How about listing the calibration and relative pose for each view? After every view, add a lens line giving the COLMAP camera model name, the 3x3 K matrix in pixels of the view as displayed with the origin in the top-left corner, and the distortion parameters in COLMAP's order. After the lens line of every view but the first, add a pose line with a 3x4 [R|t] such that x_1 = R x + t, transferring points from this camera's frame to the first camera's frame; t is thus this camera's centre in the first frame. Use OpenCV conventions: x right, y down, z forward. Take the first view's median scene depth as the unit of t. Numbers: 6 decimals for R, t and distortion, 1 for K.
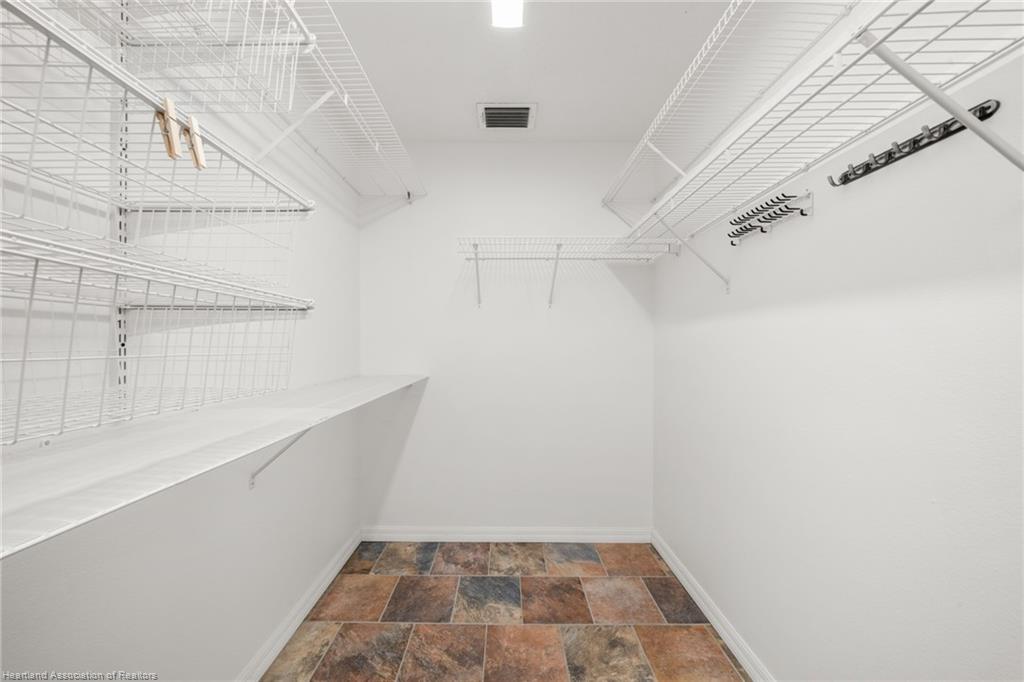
lens RADIAL K [[349.8, 0, 513.2], [0, 349.8, 343.4], [0, 0, 1]] dist [-0.006085, 0.000504]
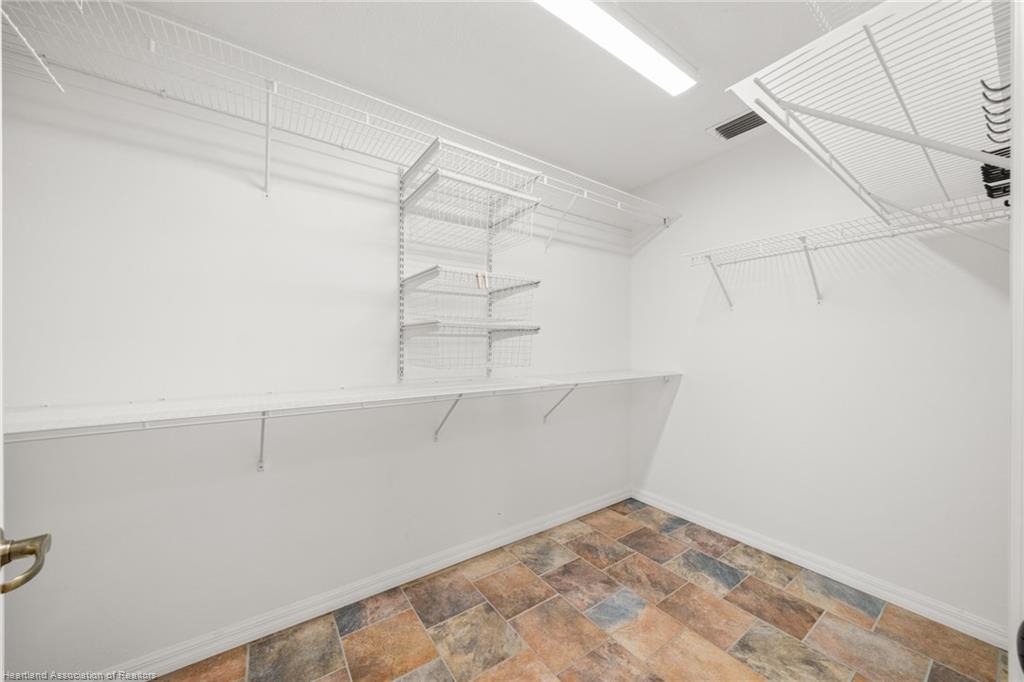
lens RADIAL K [[349.8, 0, 509.1], [0, 349.8, 343.0], [0, 0, 1]] dist [-0.006085, 0.000504]
pose [[0.590360, -0.003403, -0.807133, 0.439963], [0.000490, 0.999992, -0.003858, -0.003557], [0.807140, 0.001882, 0.590357, -0.169849]]
